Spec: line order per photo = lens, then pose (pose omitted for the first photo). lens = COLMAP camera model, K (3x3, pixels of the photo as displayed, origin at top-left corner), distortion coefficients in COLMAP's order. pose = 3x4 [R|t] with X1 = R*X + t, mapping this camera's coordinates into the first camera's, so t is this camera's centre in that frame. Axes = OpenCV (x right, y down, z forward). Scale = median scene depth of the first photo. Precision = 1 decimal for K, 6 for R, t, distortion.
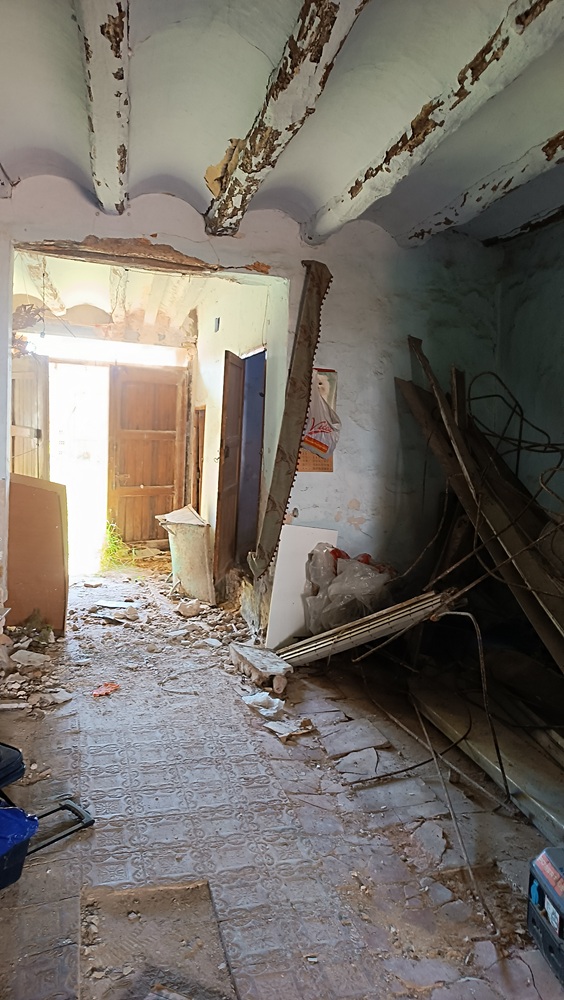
lens RADIAL K [[721.1, 0, 287.8], [0, 721.1, 505.7], [0, 0, 1]] dist [0.050560, -0.064828]
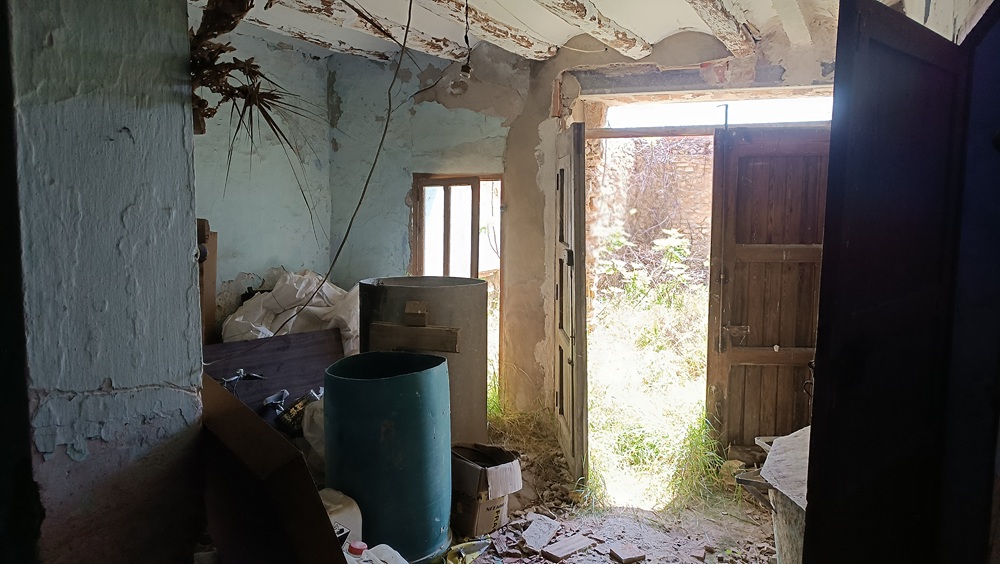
lens RADIAL K [[721.1, 0, 500.0], [0, 721.1, 282.0], [0, 0, 1]] dist [0.050560, -0.064828]
pose [[0.752170, 0.026203, -0.658448, -0.001697], [-0.045249, 0.998904, -0.011939, -0.105436], [0.657414, 0.038775, 0.752532, 0.795395]]
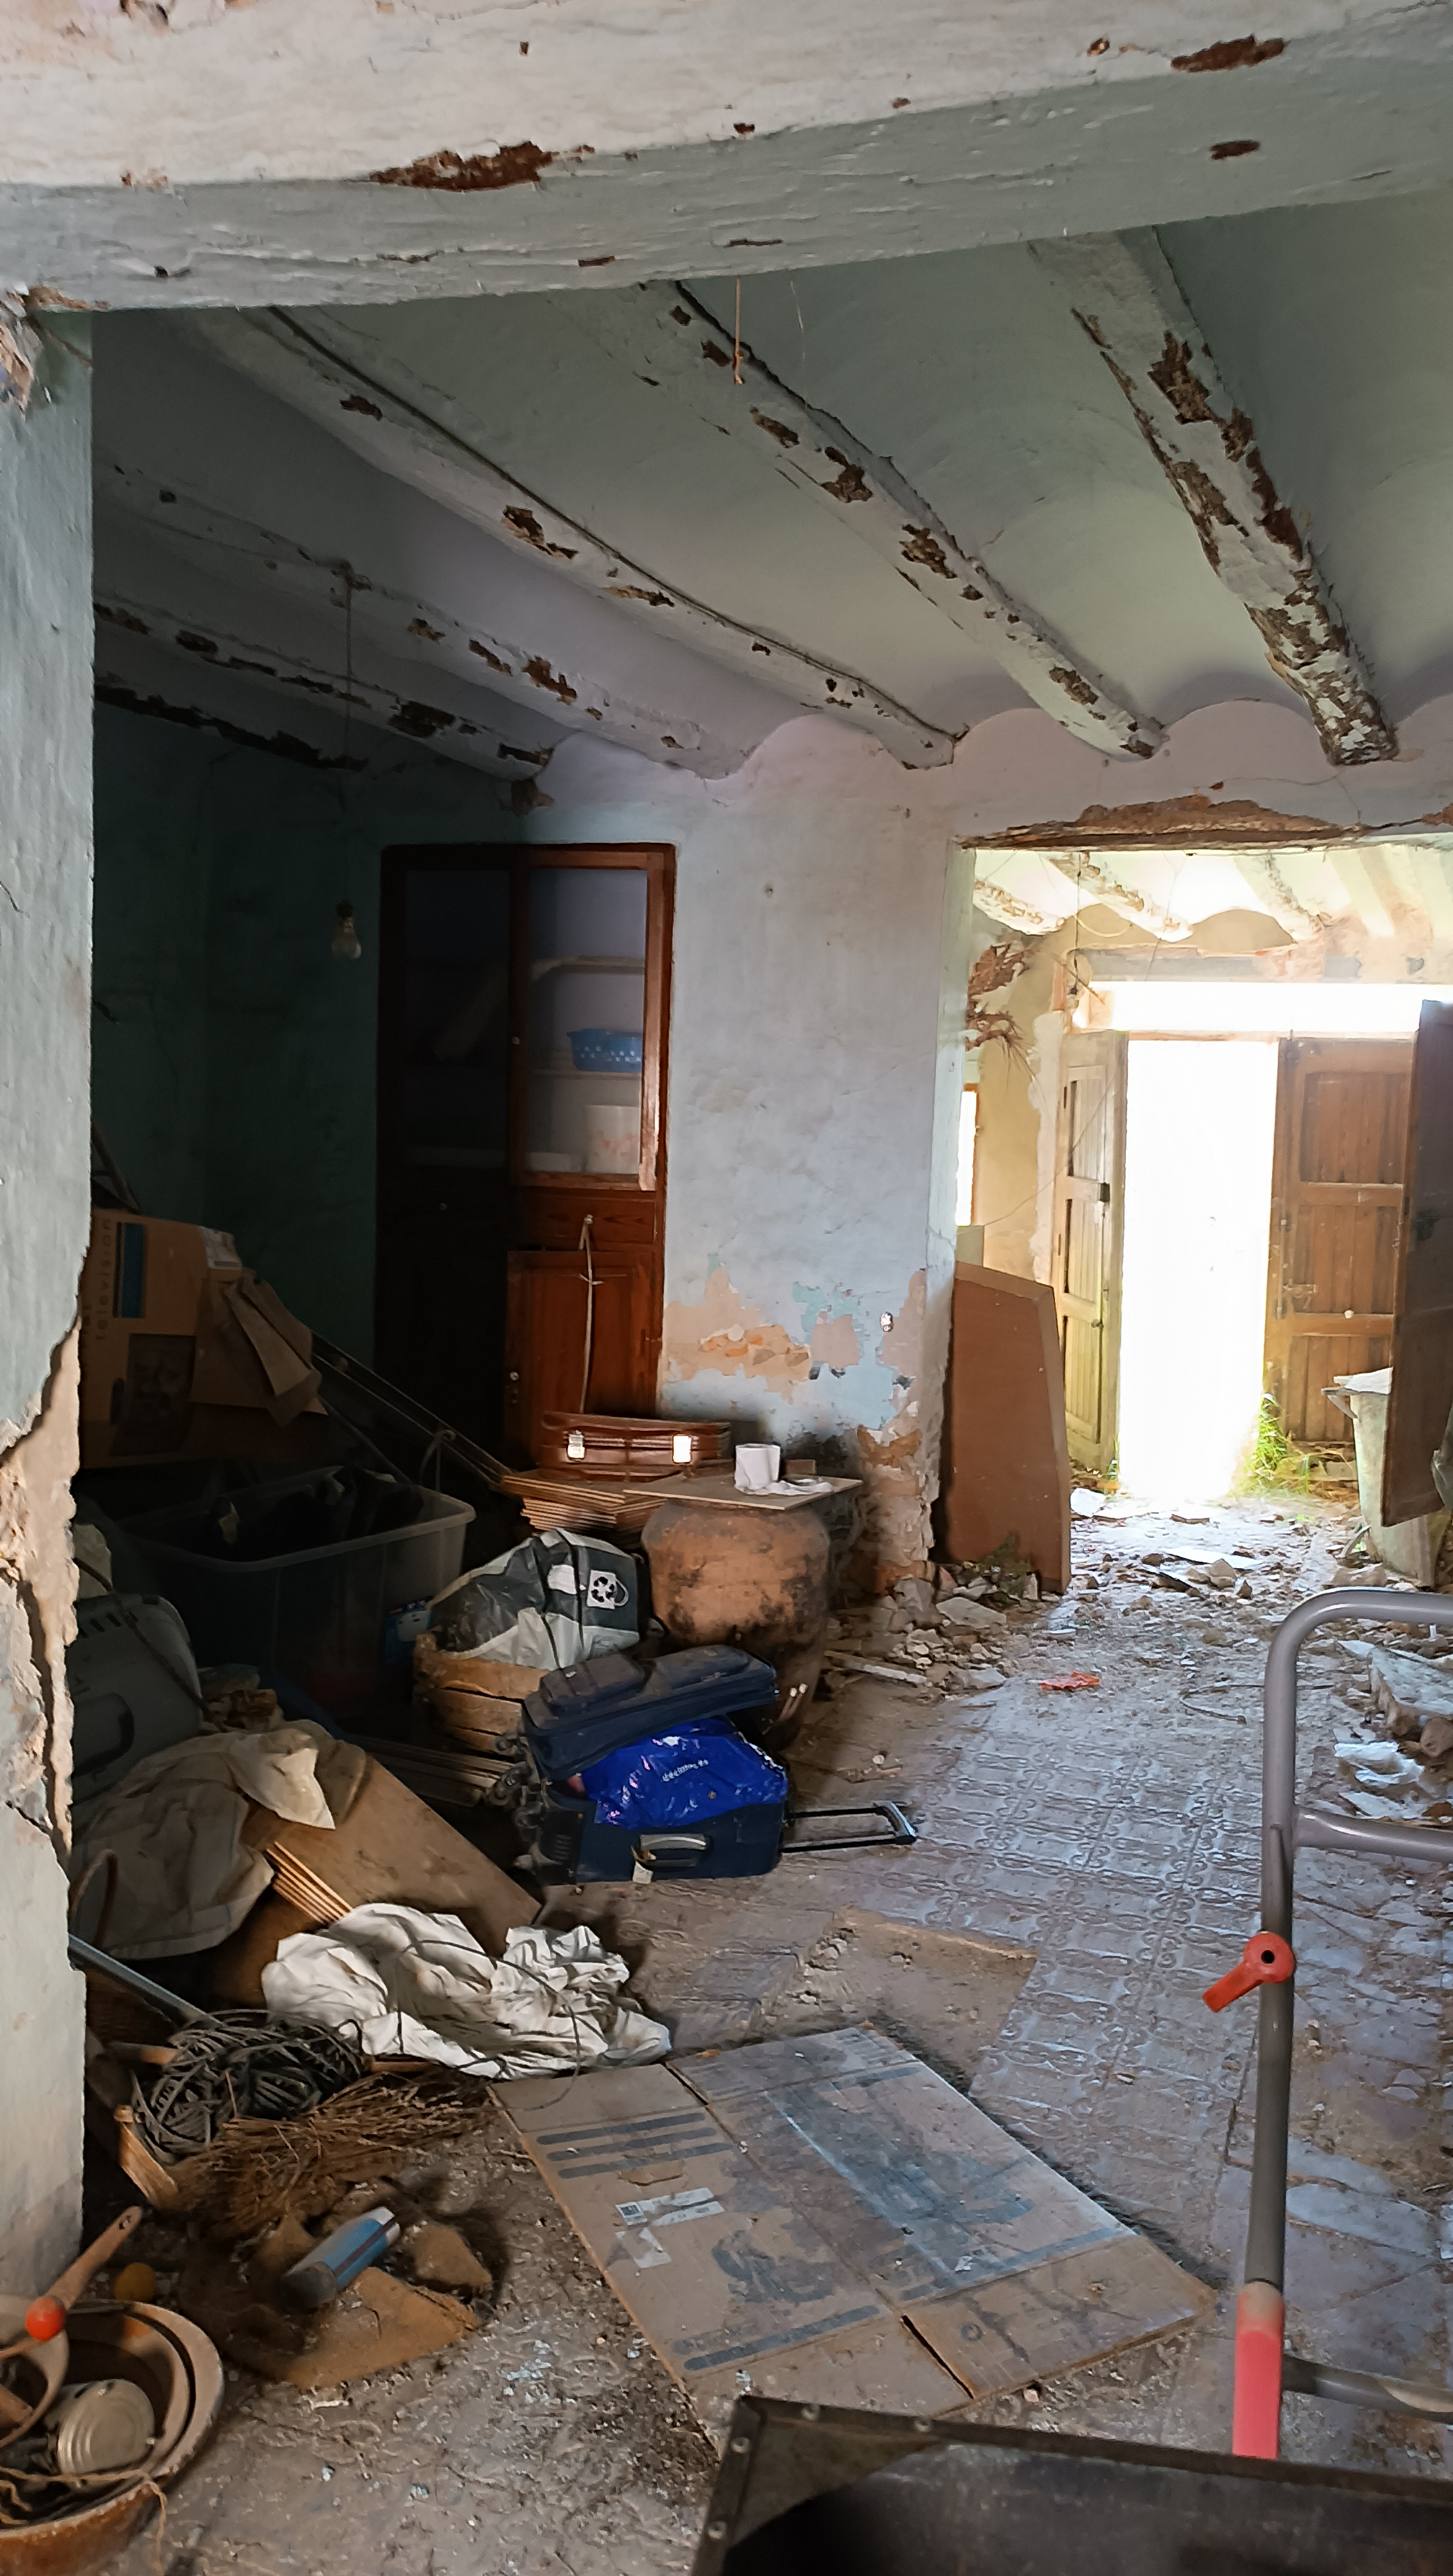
lens RADIAL K [[1857.6, 0, 741.4], [0, 1857.6, 1302.6], [0, 0, 1]] dist [0.050560, -0.064828]
pose [[0.801007, 0.027806, -0.598009, 0.302795], [-0.055972, 0.998024, -0.028566, 0.032915], [0.596033, 0.056353, 0.800980, -0.183369]]
